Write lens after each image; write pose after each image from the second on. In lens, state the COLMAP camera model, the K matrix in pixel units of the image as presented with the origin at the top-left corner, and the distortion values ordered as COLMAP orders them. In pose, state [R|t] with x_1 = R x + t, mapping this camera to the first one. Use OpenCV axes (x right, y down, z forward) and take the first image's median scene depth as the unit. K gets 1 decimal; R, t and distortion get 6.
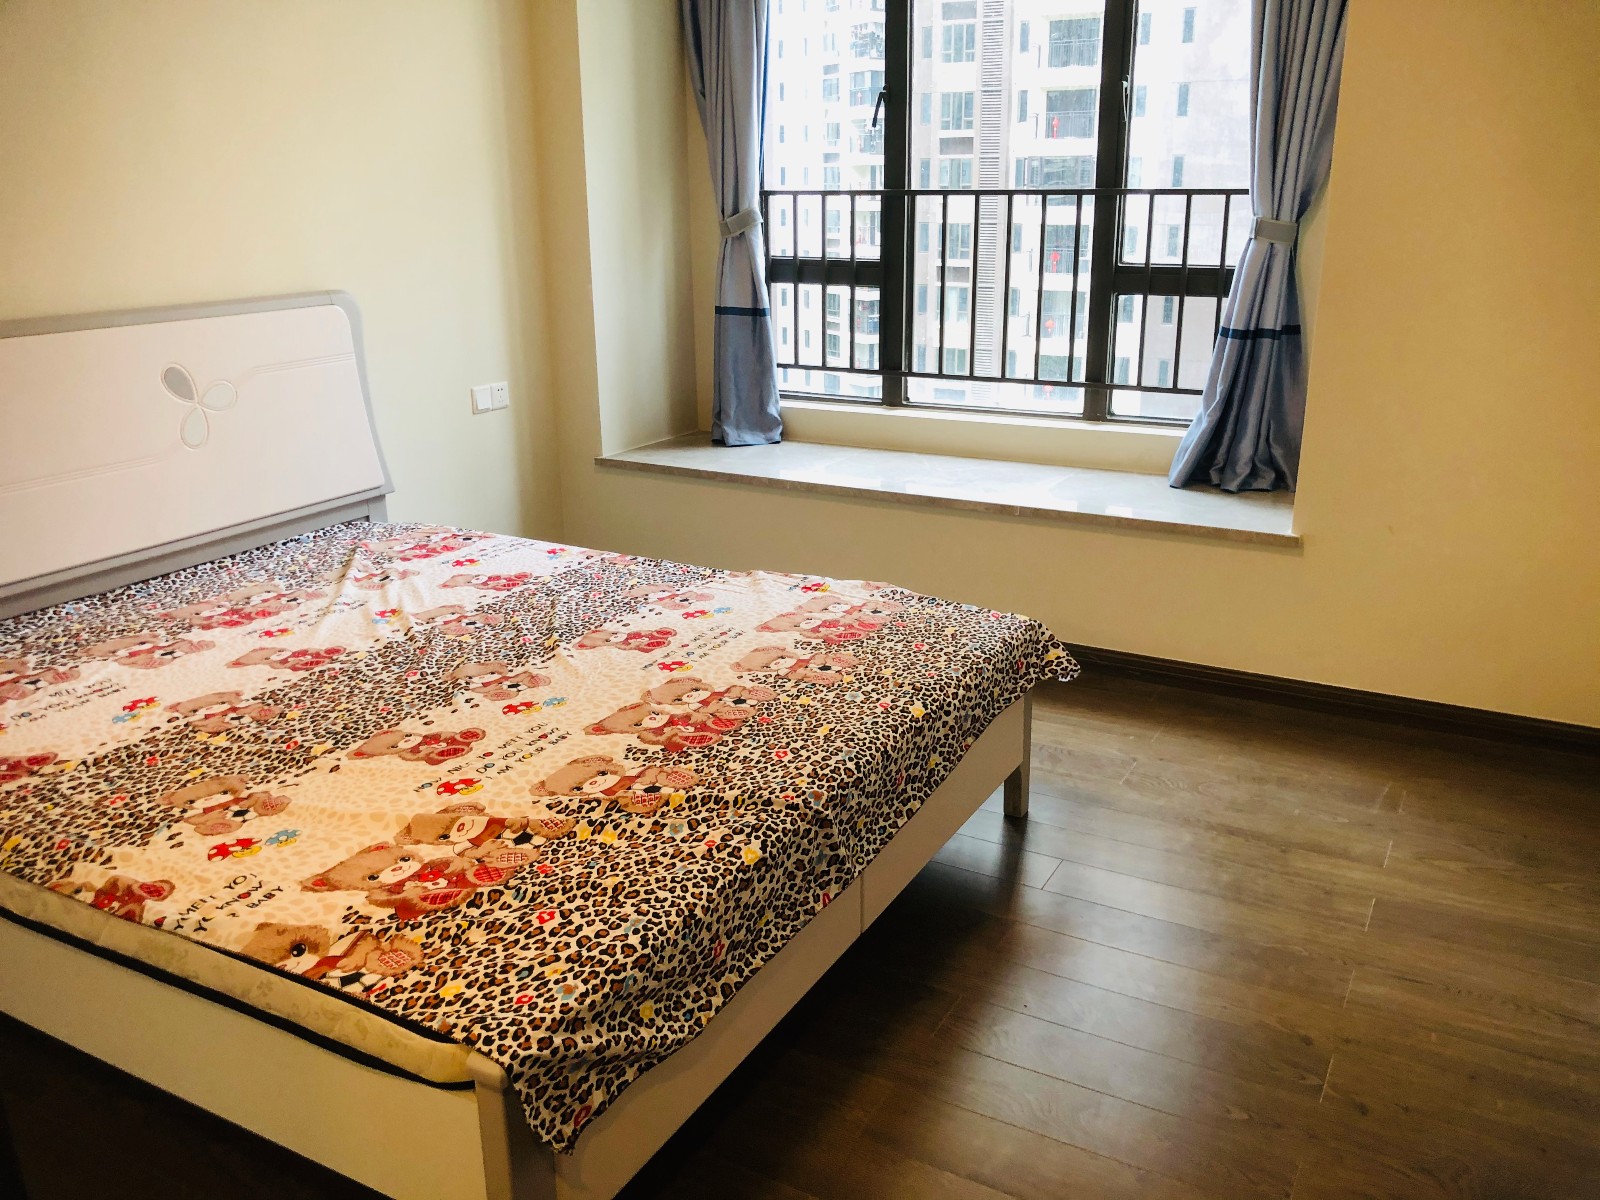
lens RADIAL K [[1325.6, 0, 836.9], [0, 1325.6, 604.2], [0, 0, 1]] dist [0.055834, -0.090786]
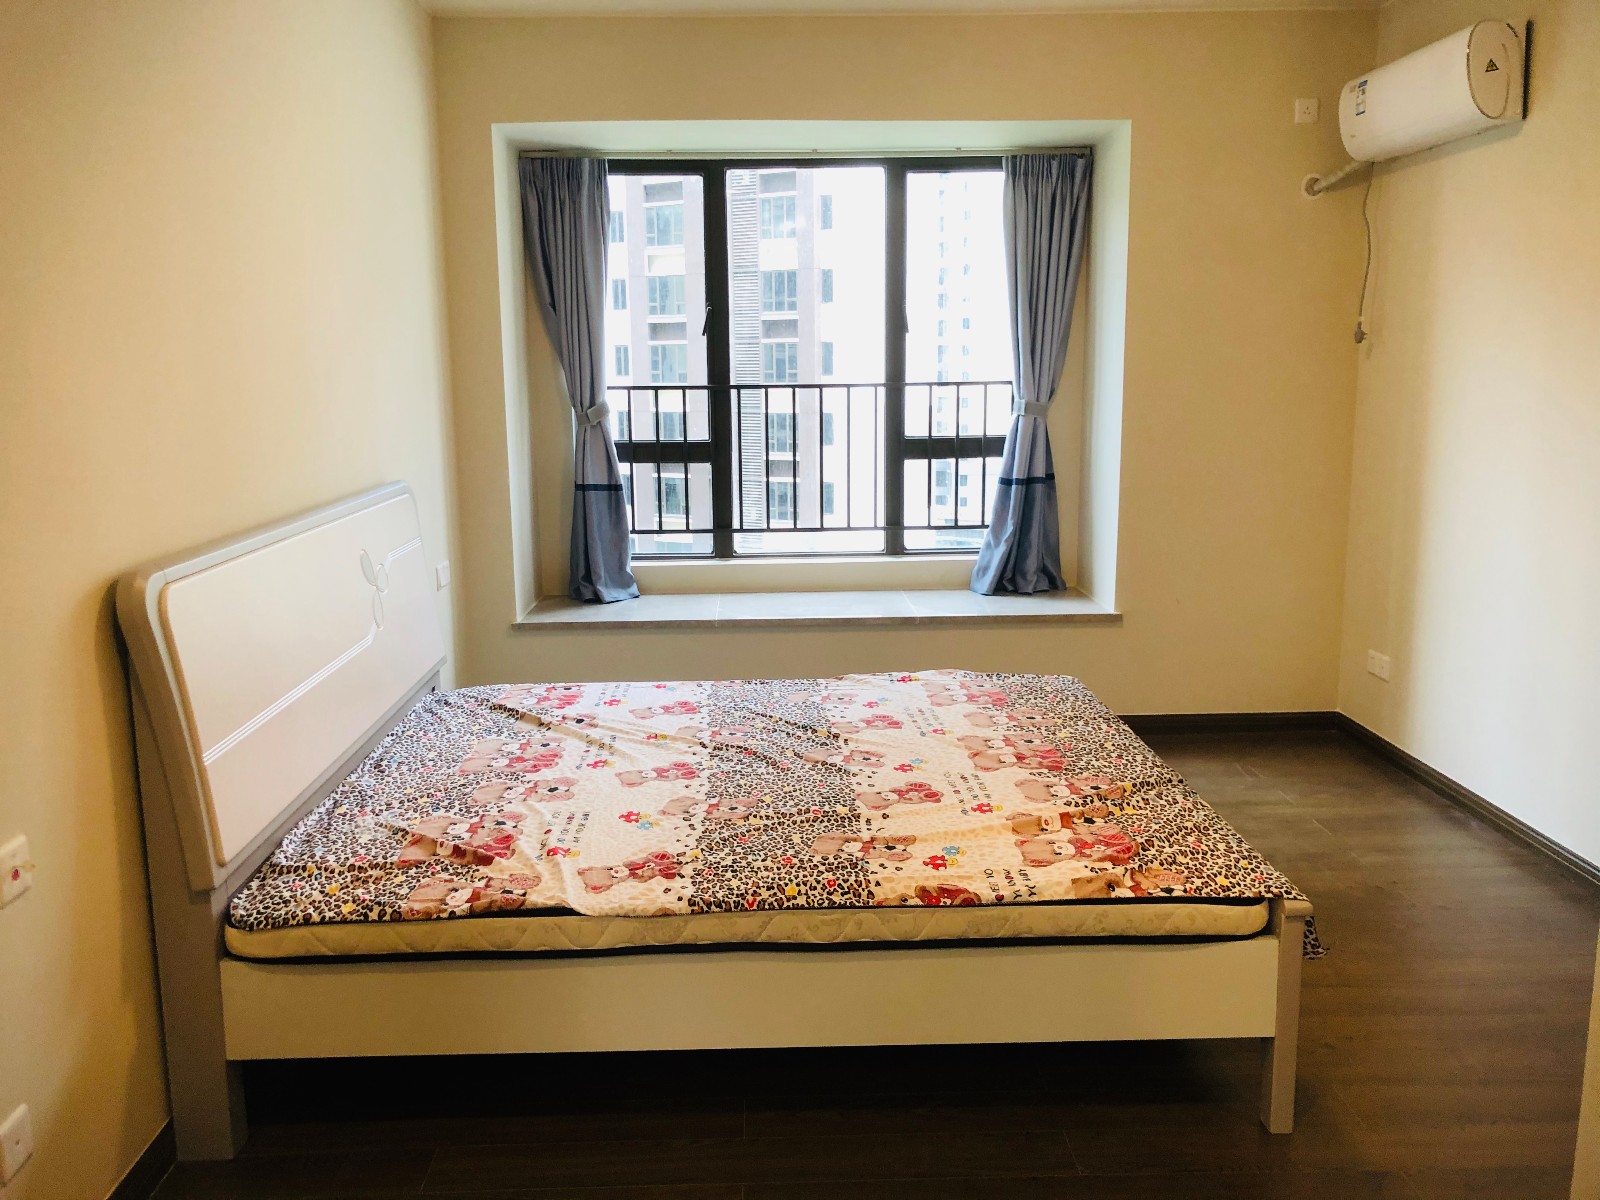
lens RADIAL K [[1325.6, 0, 775.6], [0, 1325.6, 620.6], [0, 0, 1]] dist [0.055834, -0.090786]
pose [[0.867171, -0.100035, 0.487860, -0.839108], [0.158492, 0.984120, -0.079927, 0.015566], [-0.472117, 0.146632, 0.869255, -0.092054]]
